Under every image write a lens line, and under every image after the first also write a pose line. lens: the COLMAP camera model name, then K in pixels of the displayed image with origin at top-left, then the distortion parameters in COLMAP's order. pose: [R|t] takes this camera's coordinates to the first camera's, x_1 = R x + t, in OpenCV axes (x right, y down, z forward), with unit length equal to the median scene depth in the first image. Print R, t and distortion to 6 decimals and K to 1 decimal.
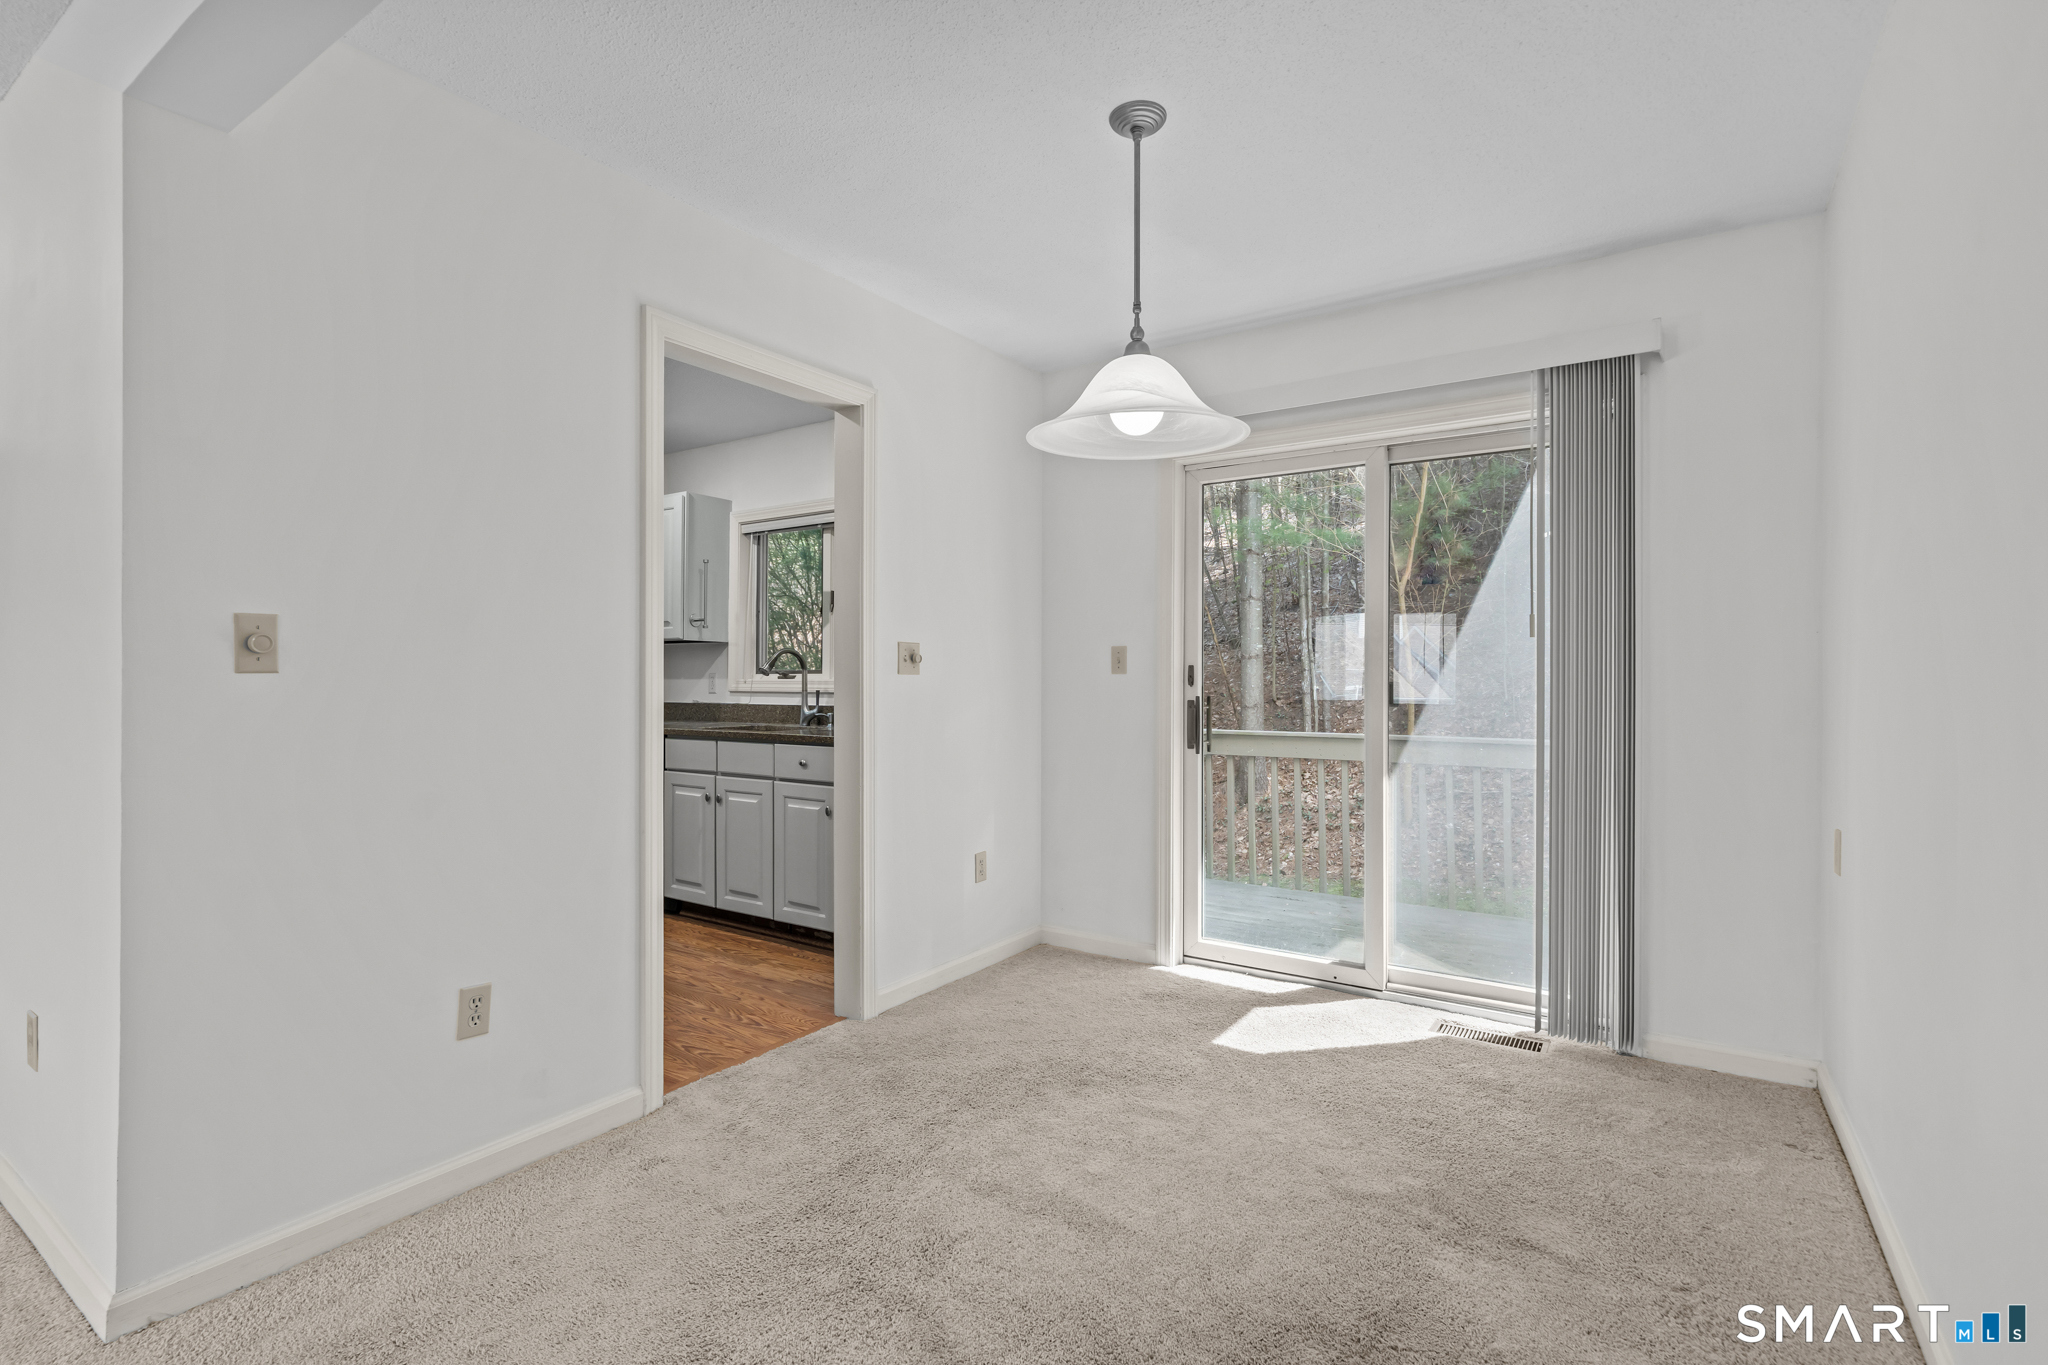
lens RADIAL K [[933.5, 0, 1019.1], [0, 933.5, 683.0], [0, 0, 1]] dist [0.001355, 0.000029]
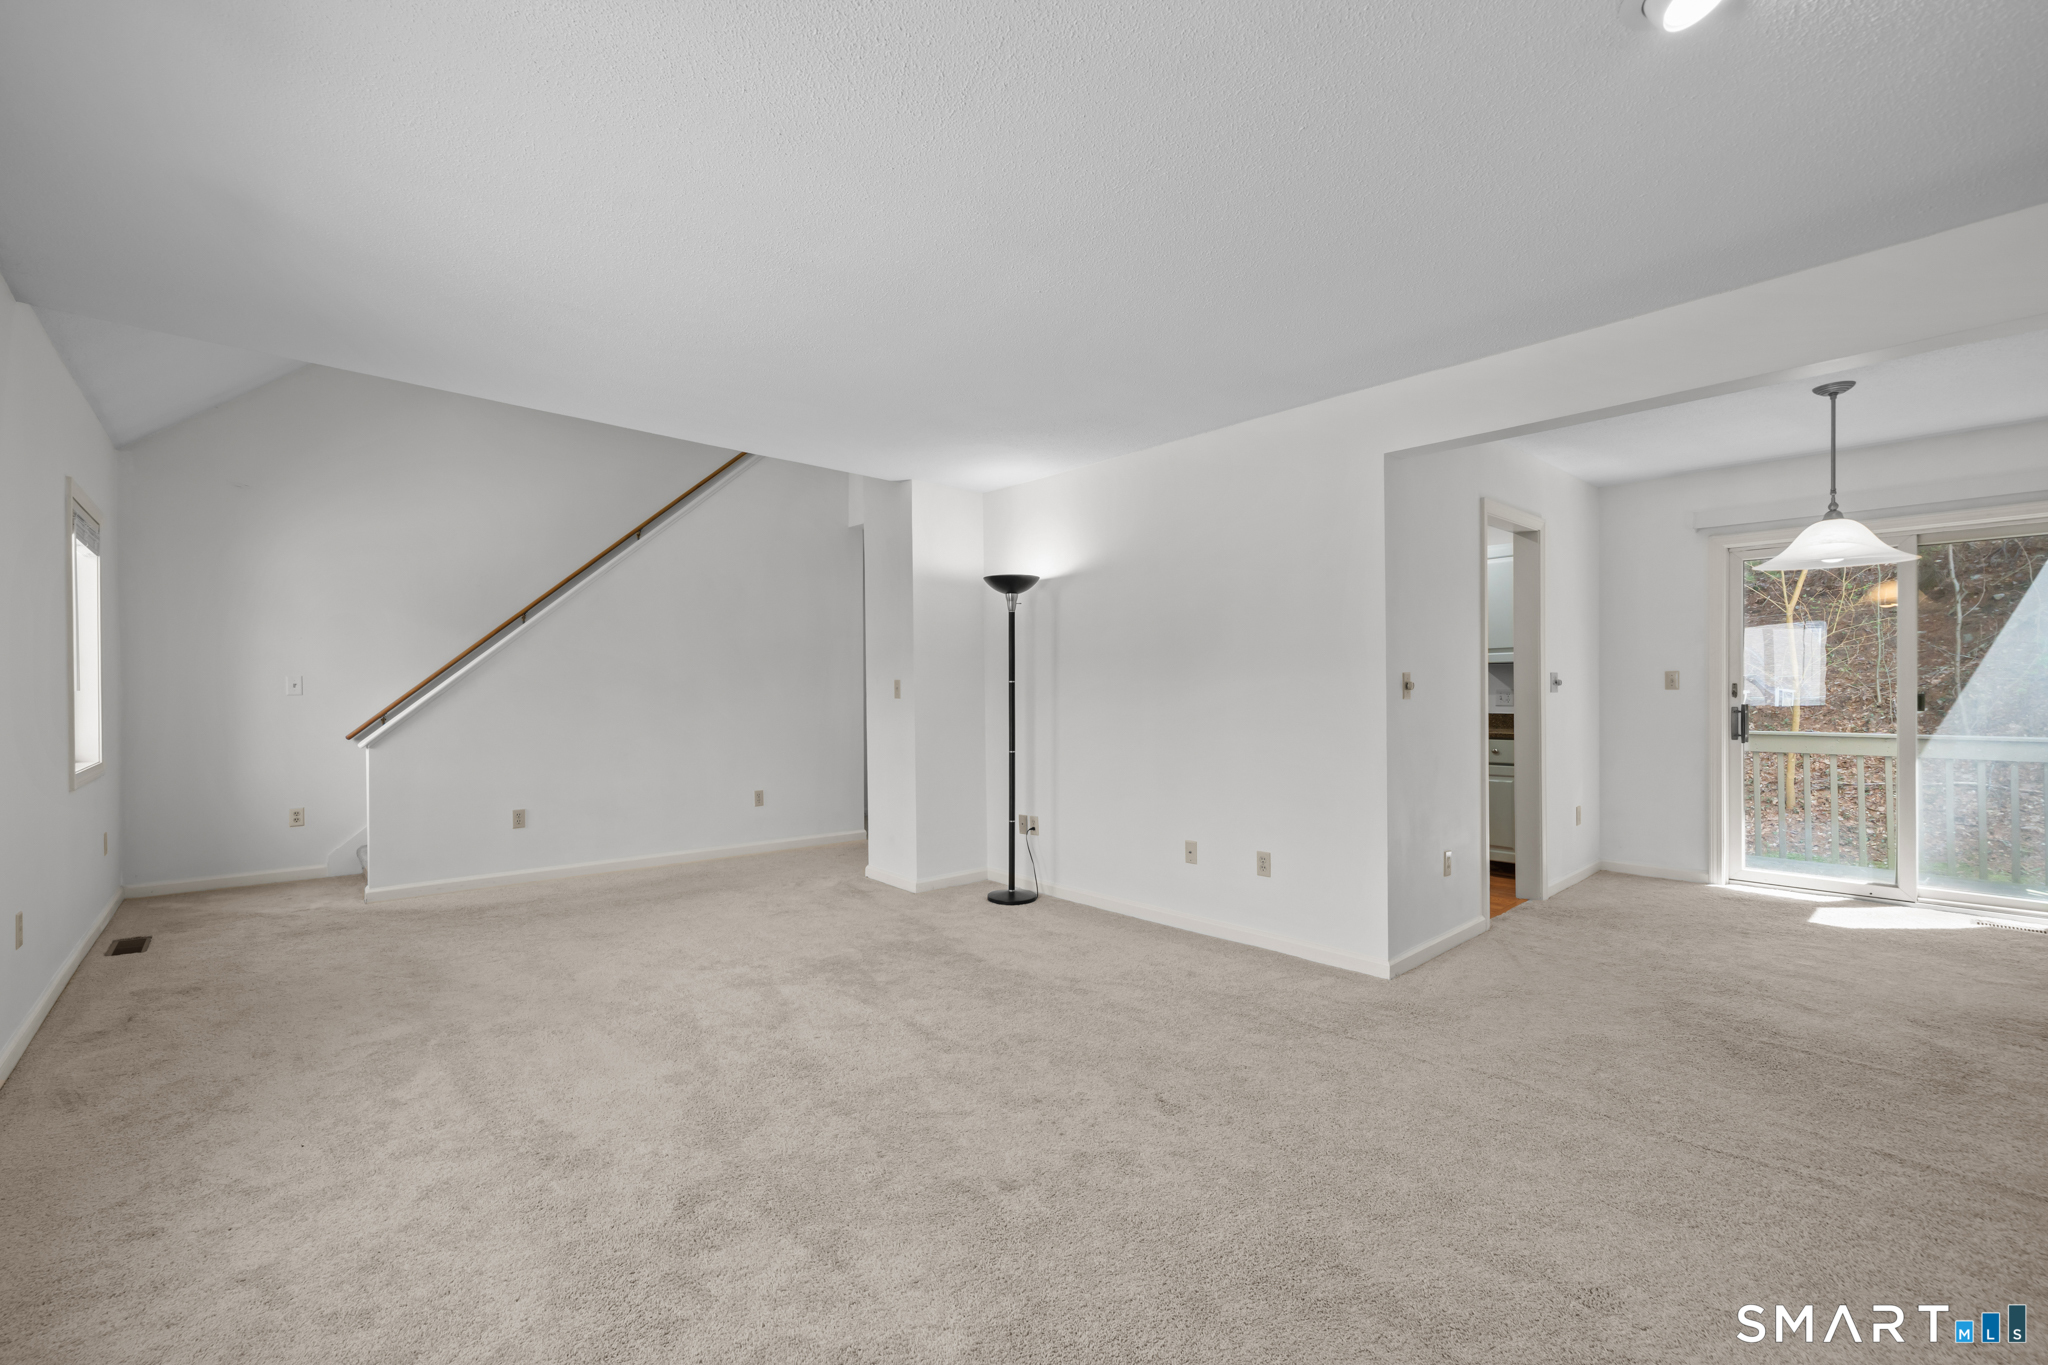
lens RADIAL K [[834.3, 0, 1017.5], [0, 834.3, 699.8], [0, 0, 1]] dist [0.001643, 0.000897]
pose [[0.970604, -0.006451, -0.240594, -0.699490], [0.009307, 0.999899, 0.010733, -0.021819], [0.240500, -0.012656, 0.970567, -0.656244]]
